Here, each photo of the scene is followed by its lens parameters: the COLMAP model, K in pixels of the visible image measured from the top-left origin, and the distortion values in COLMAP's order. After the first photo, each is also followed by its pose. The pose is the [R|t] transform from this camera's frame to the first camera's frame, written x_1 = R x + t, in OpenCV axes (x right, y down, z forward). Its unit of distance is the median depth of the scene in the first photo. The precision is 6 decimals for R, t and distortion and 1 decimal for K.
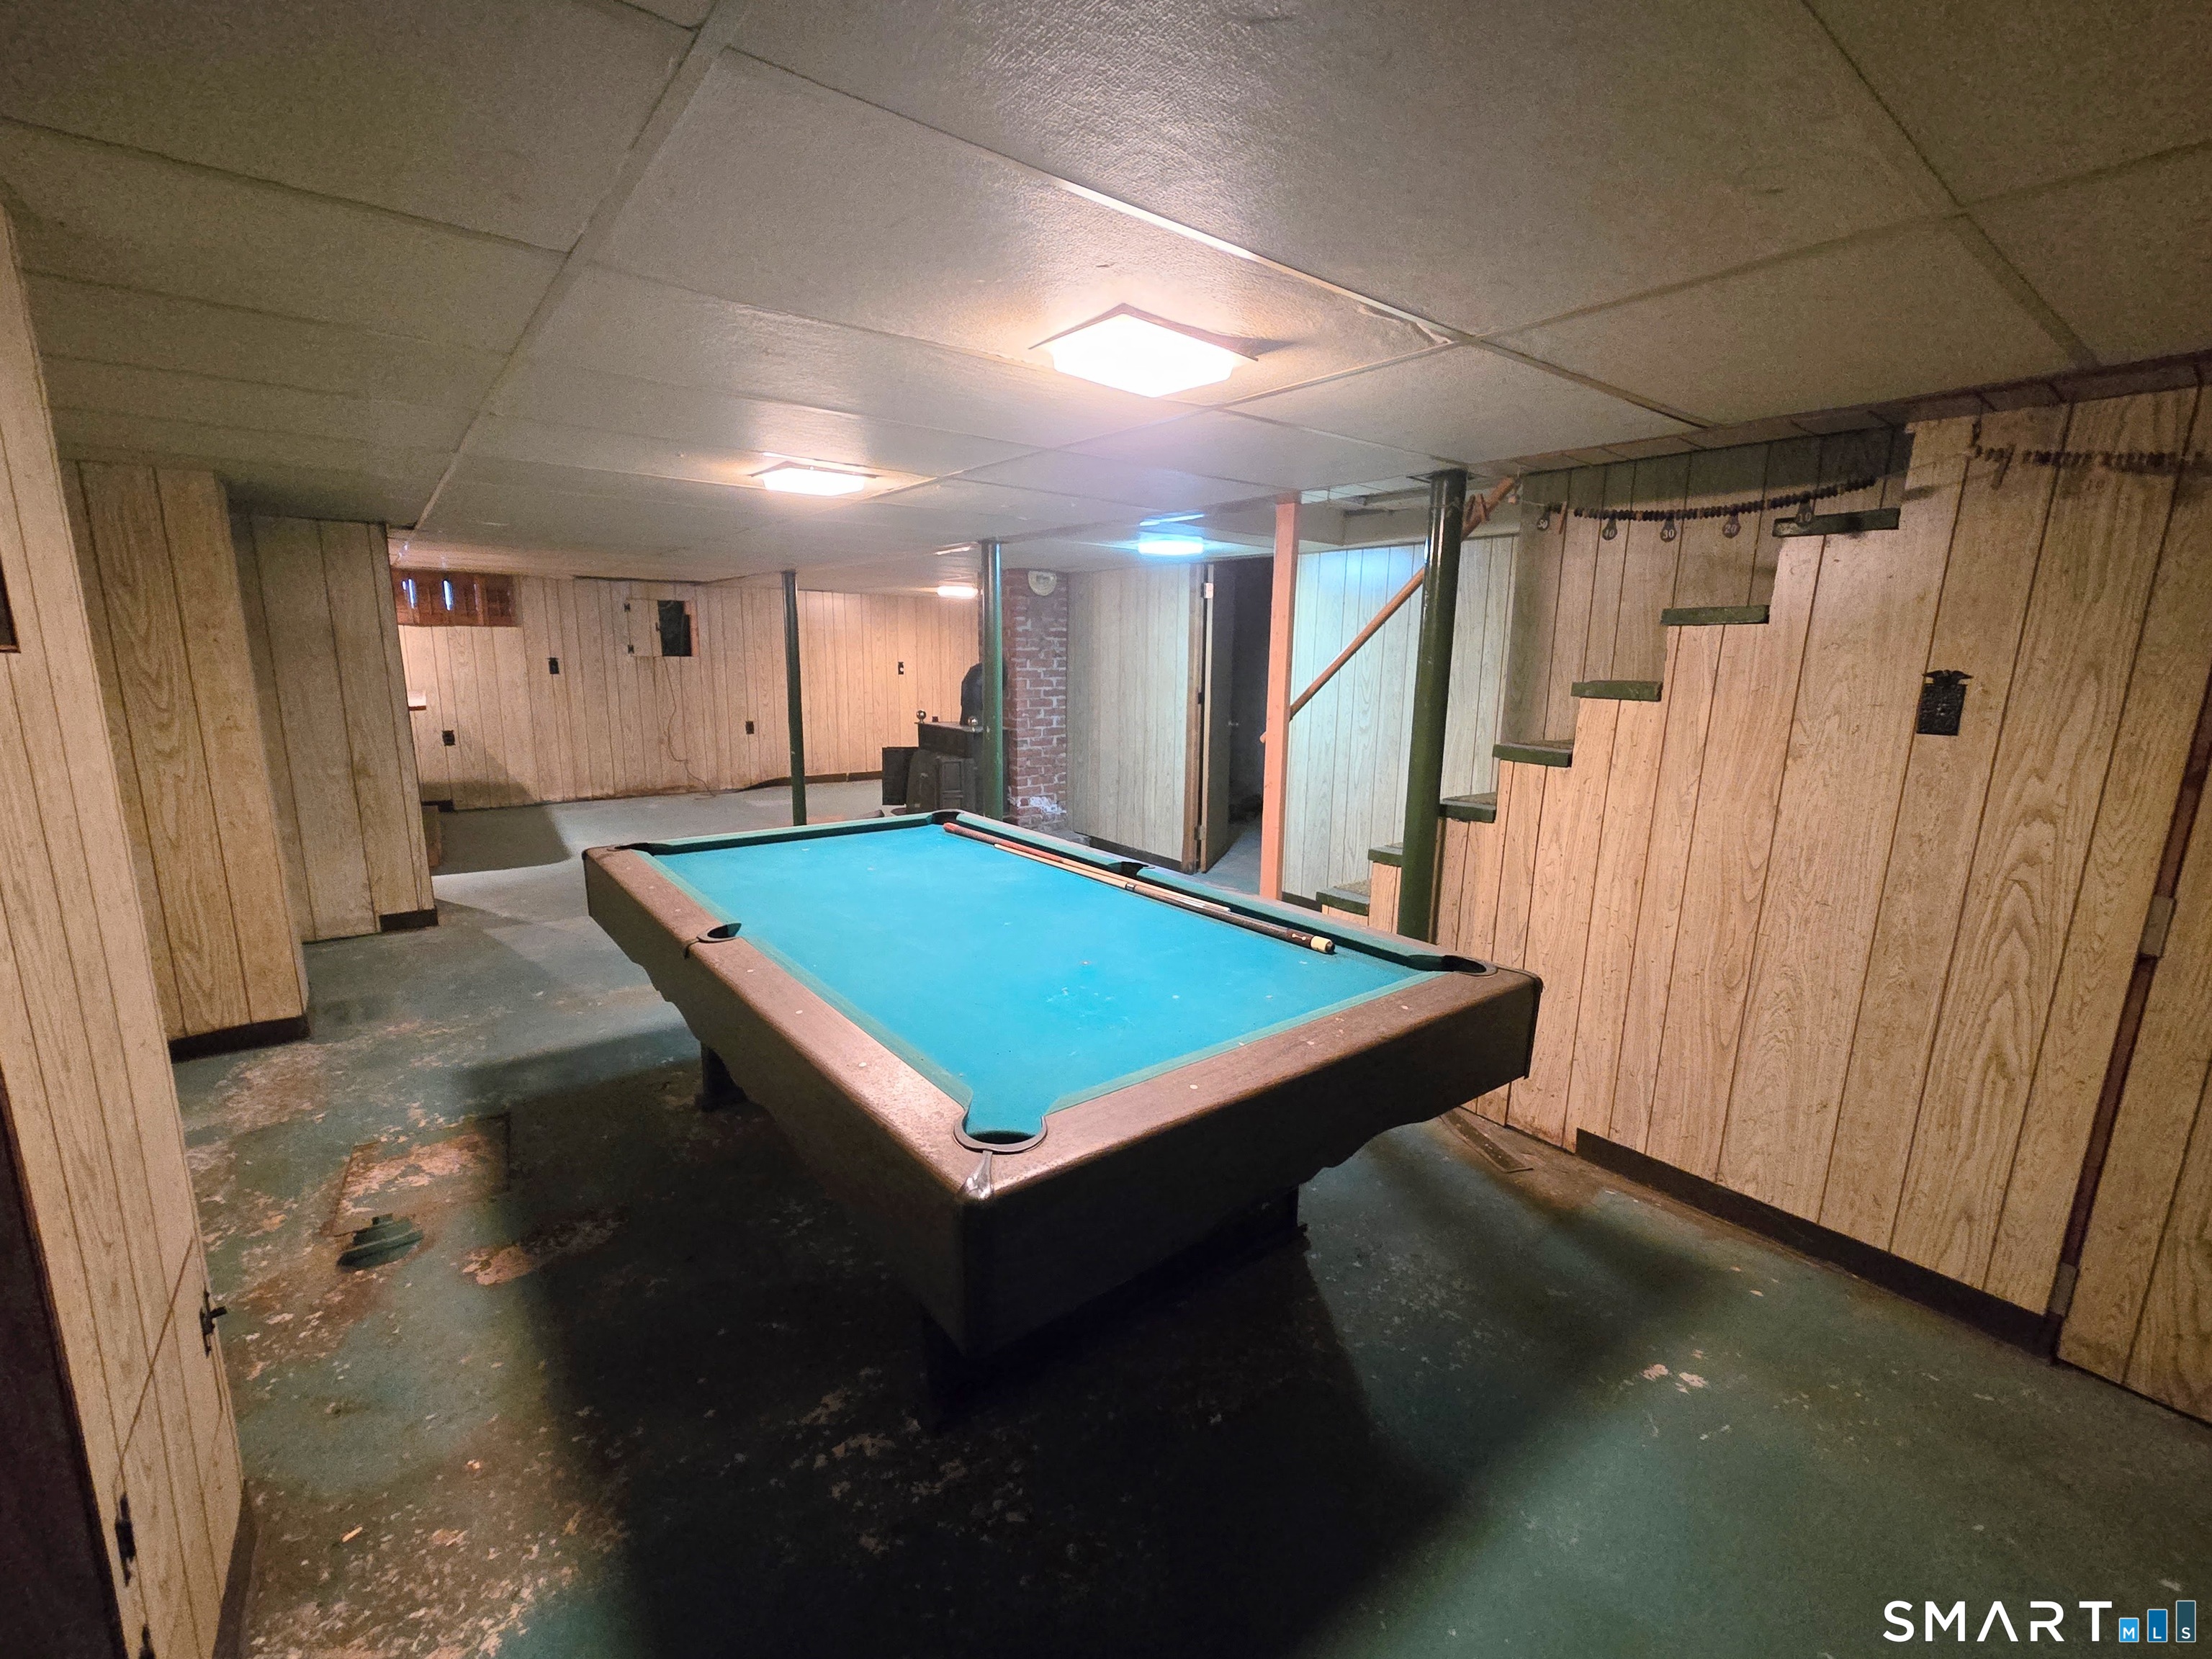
lens RADIAL K [[941.9, 0, 1106.0], [0, 941.9, 829.5], [0, 0, 1]] dist [0.000912, -0.000019]
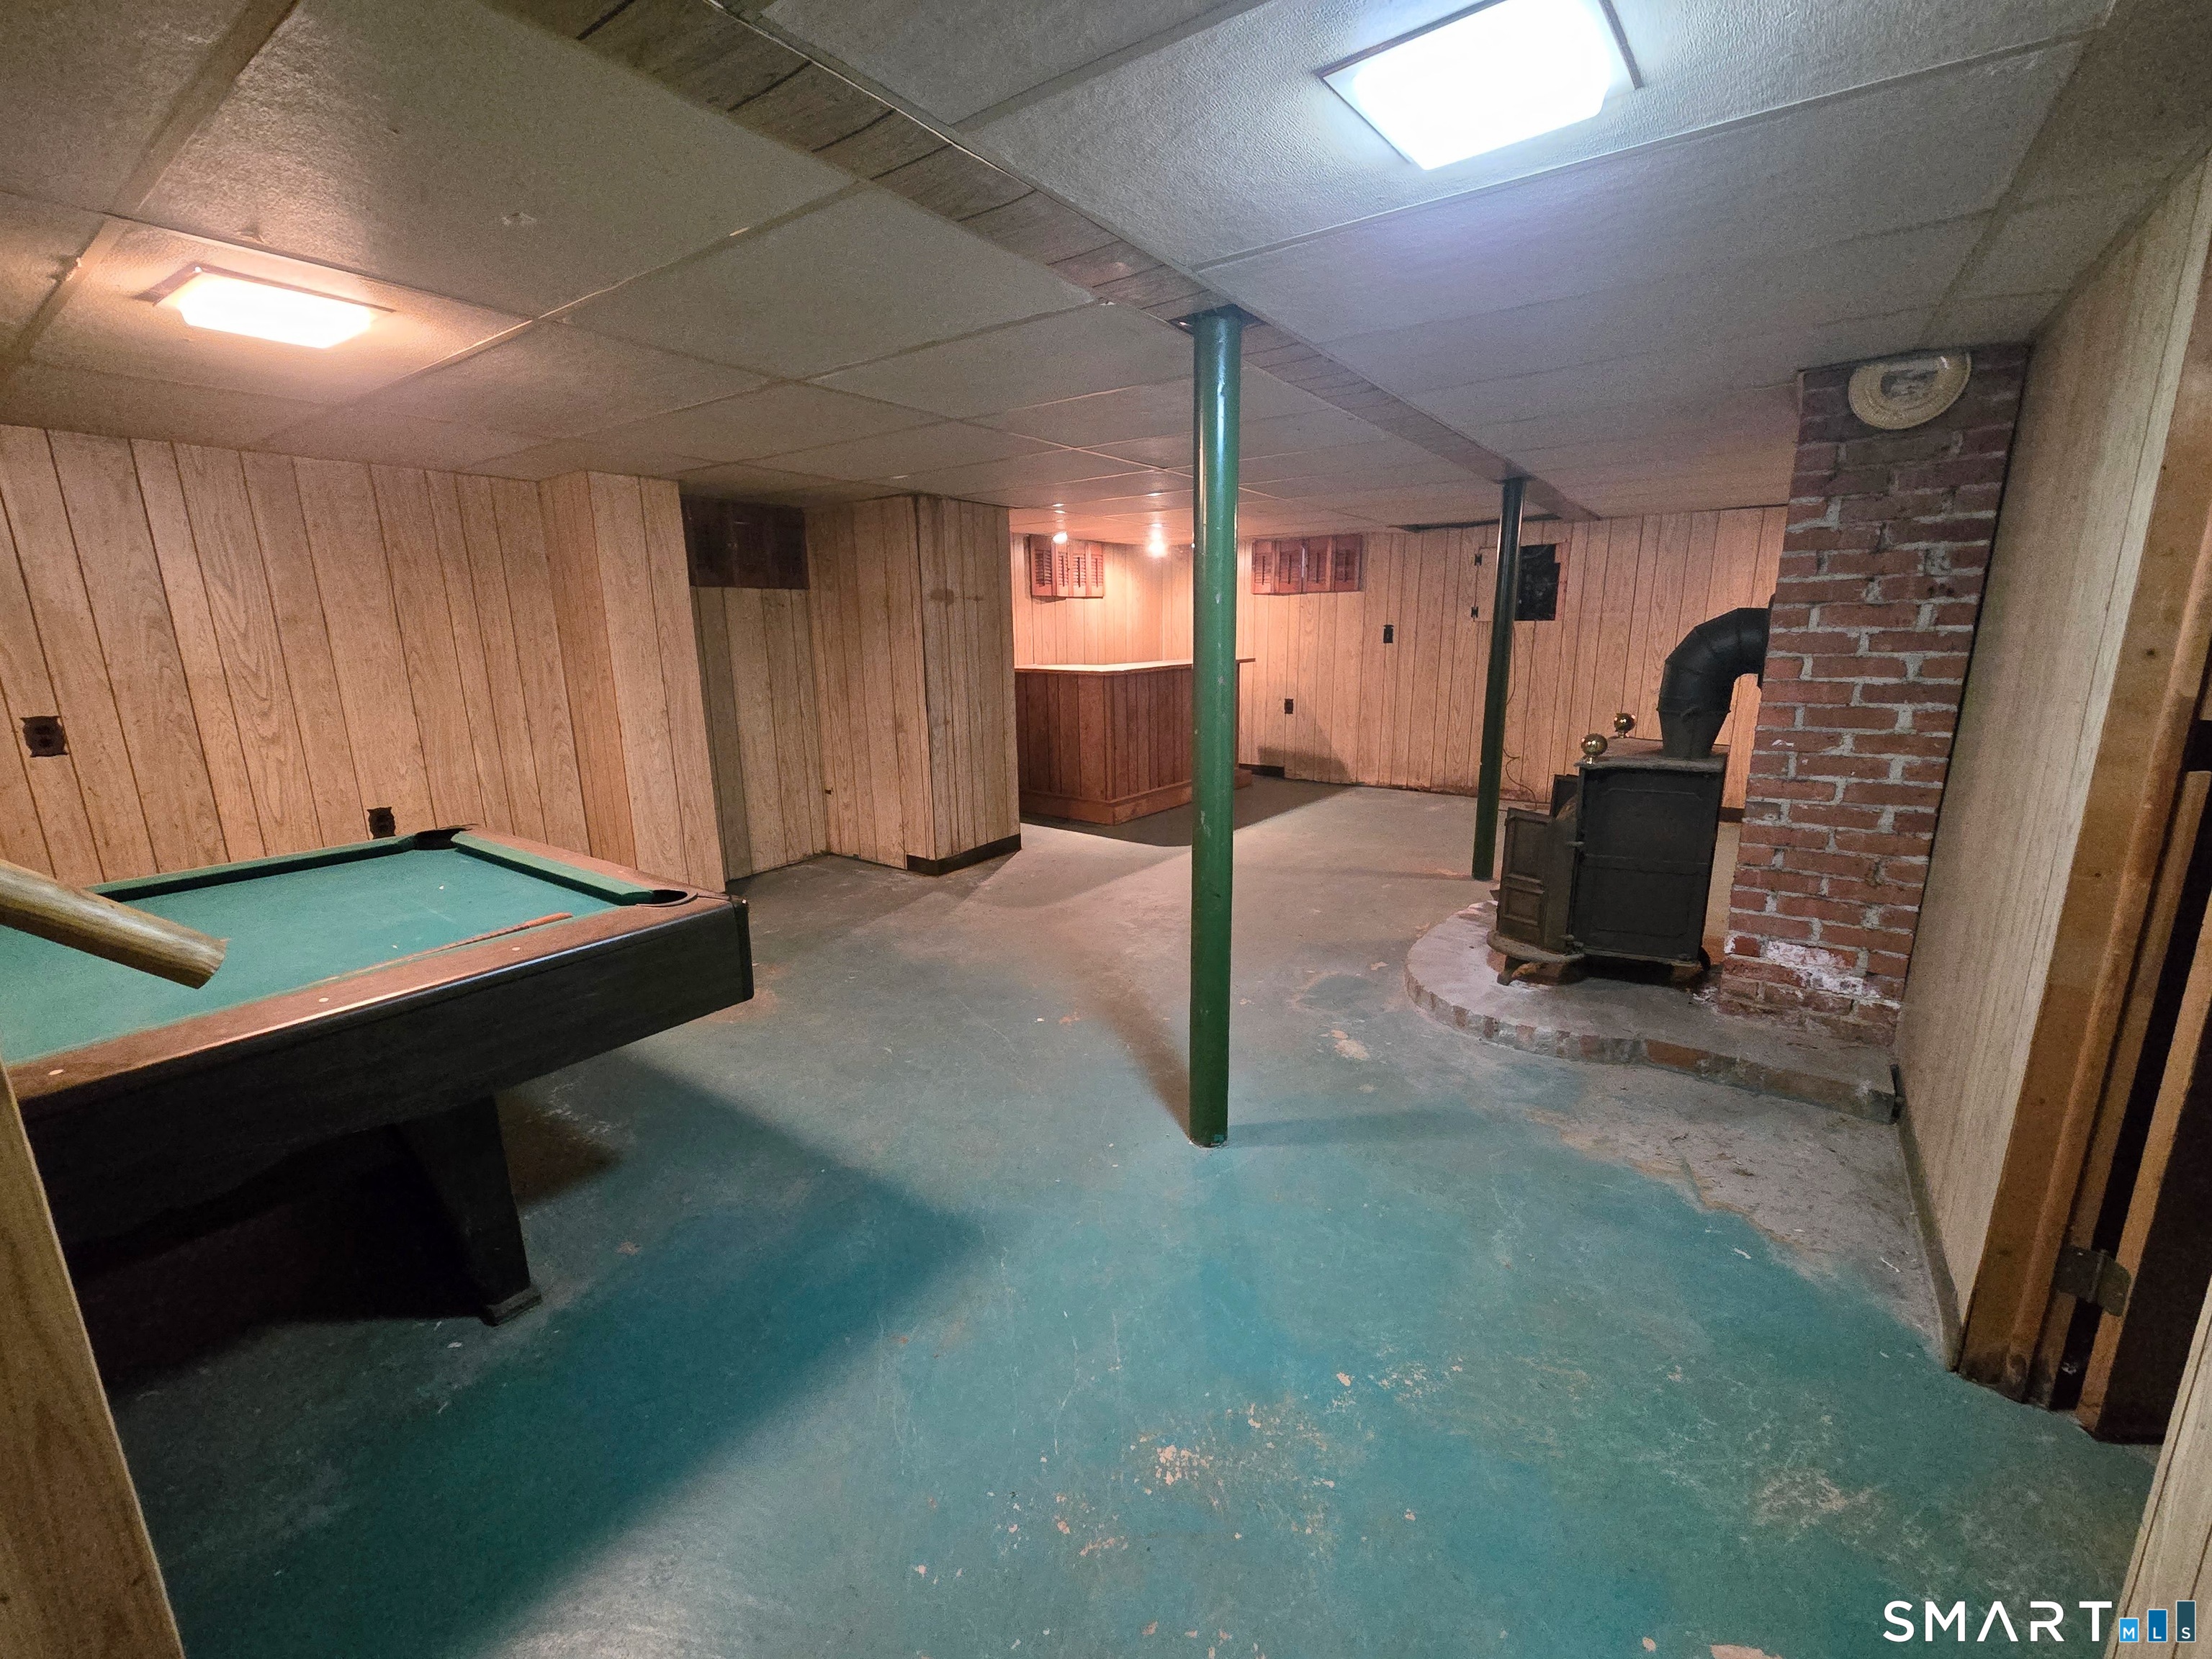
lens RADIAL K [[903.3, 0, 1104.5], [0, 903.3, 832.3], [0, 0, 1]] dist [0.001733, -0.000035]
pose [[0.282654, 0.198501, -0.938458, 0.177027], [-0.163977, 0.973952, 0.156620, -0.083031], [0.945102, 0.109616, 0.307841, 0.517789]]
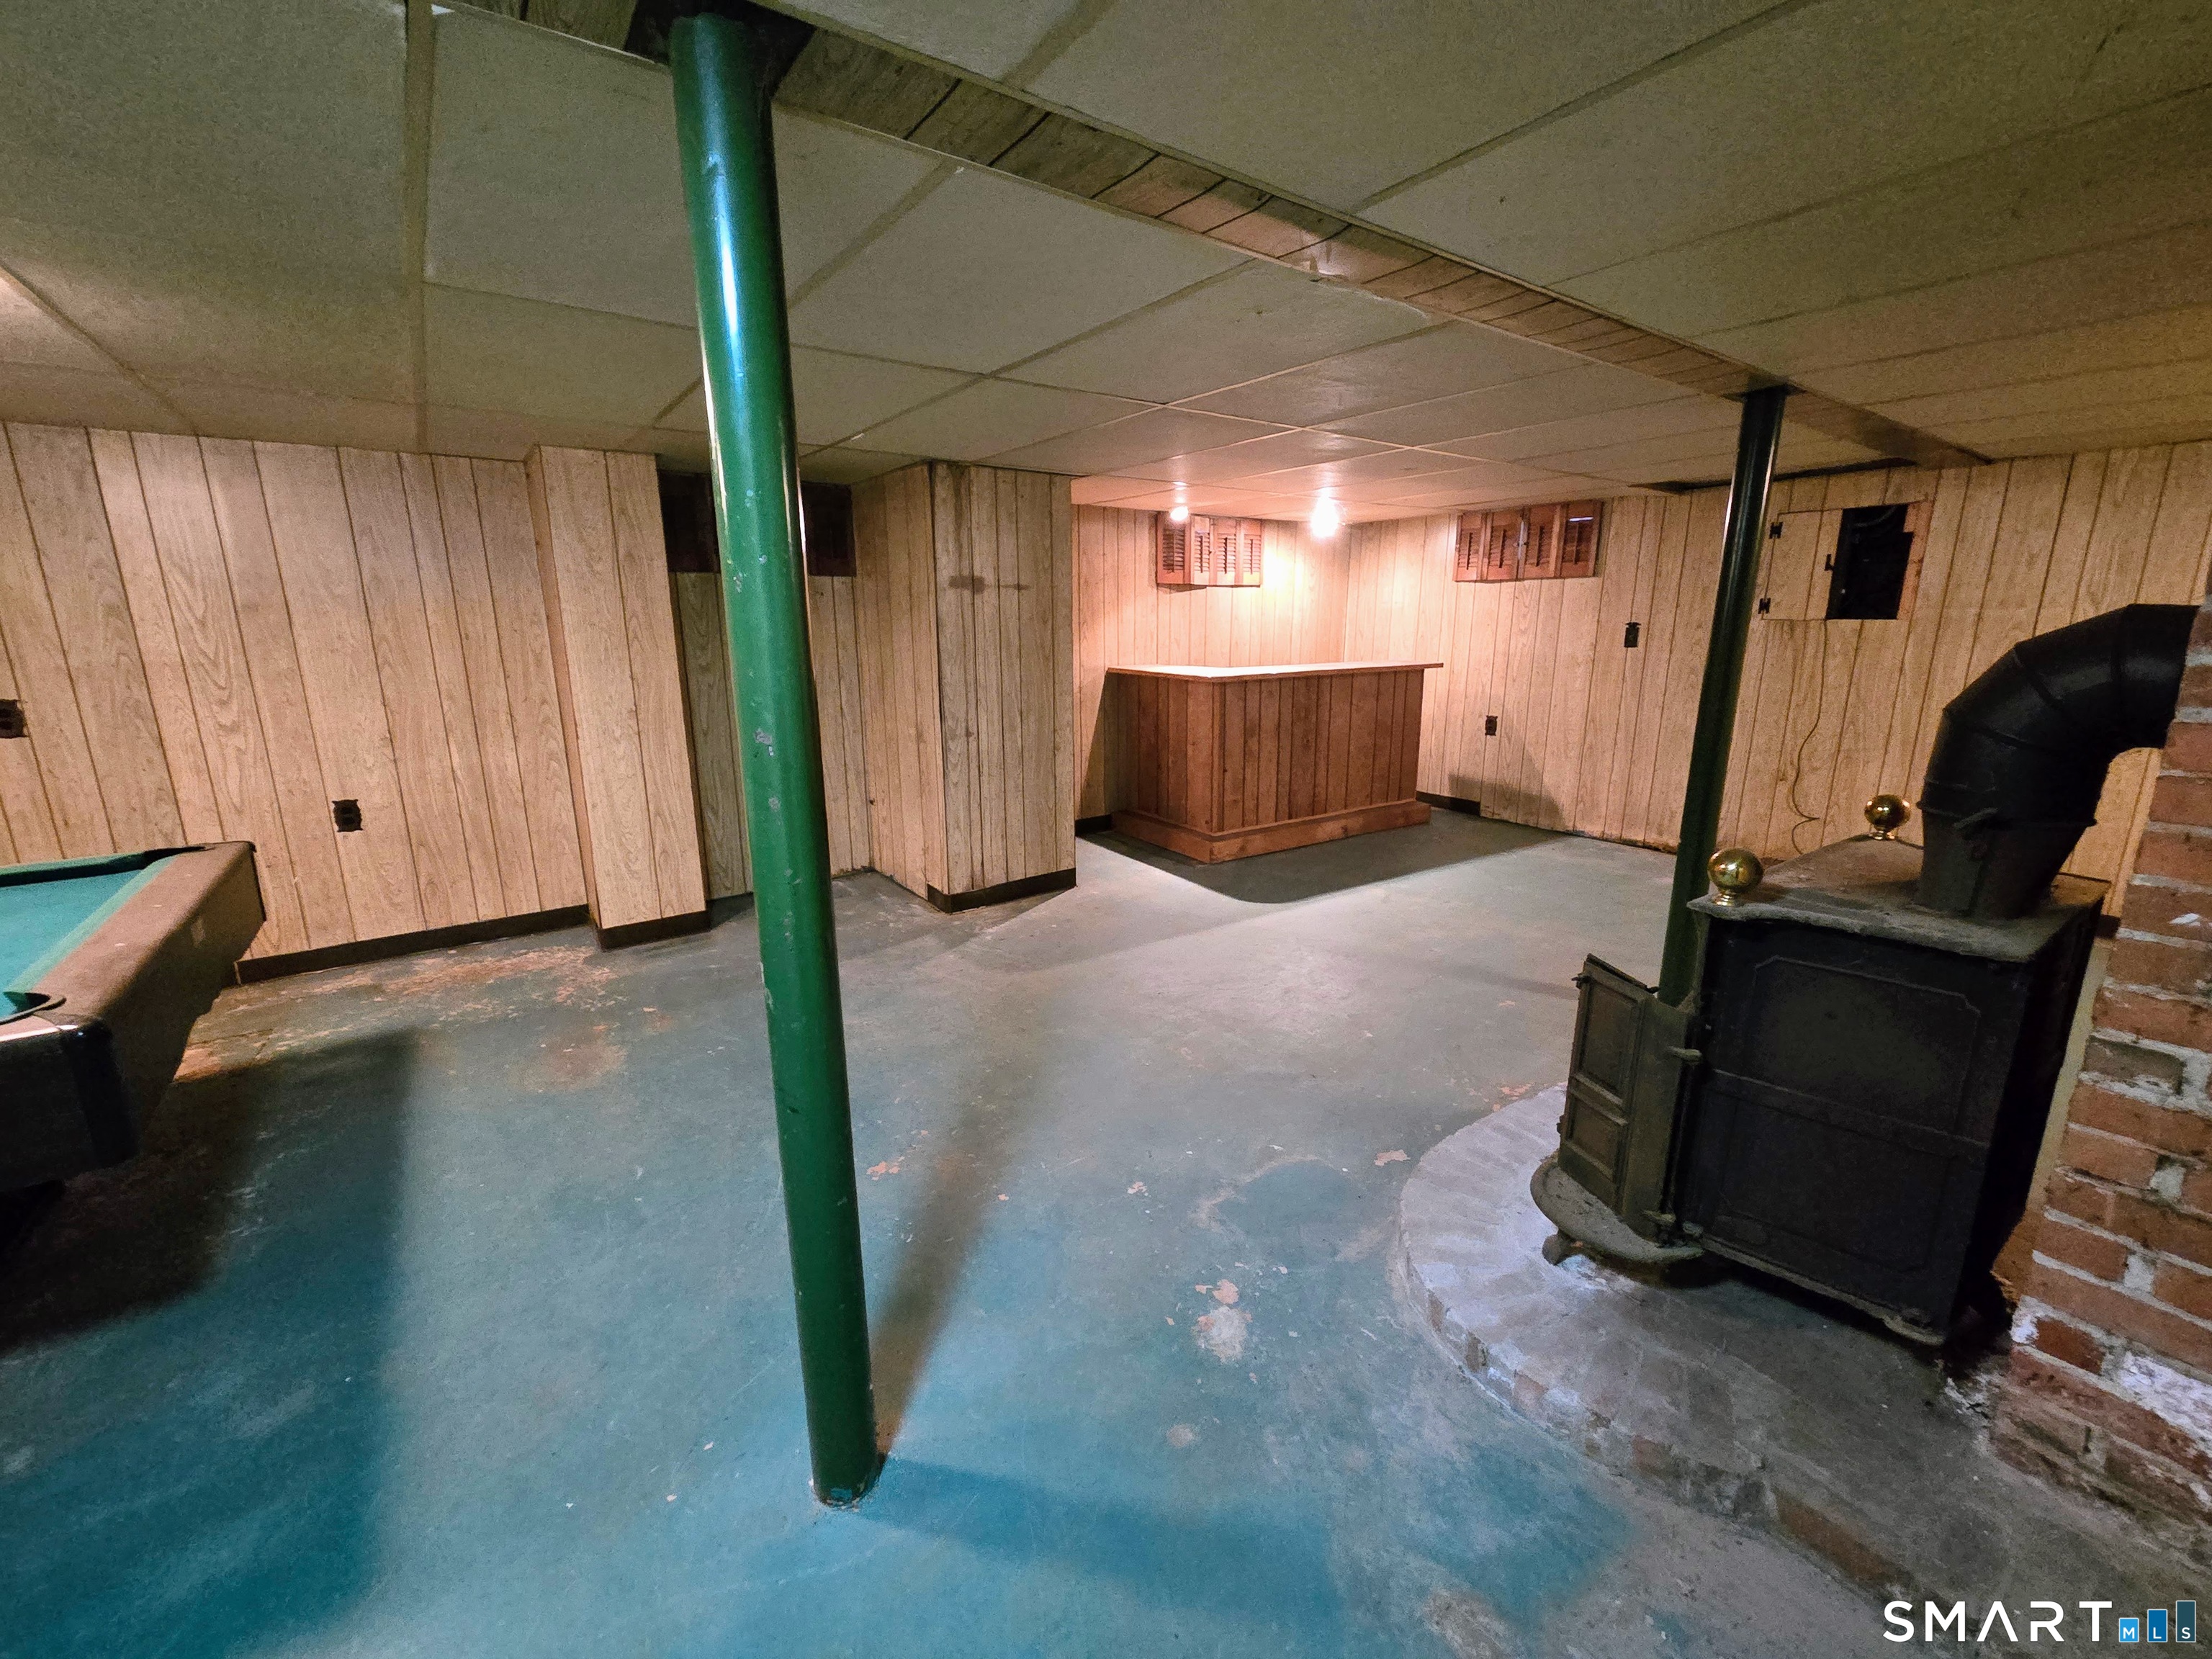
lens RADIAL K [[903.3, 0, 1104.5], [0, 903.3, 832.3], [0, 0, 1]] dist [0.001733, -0.000035]
pose [[-0.041400, 0.219083, -0.974827, 0.070204], [-0.184779, 0.957155, 0.222959, -0.117563], [0.981908, 0.189358, 0.000856, 0.682116]]
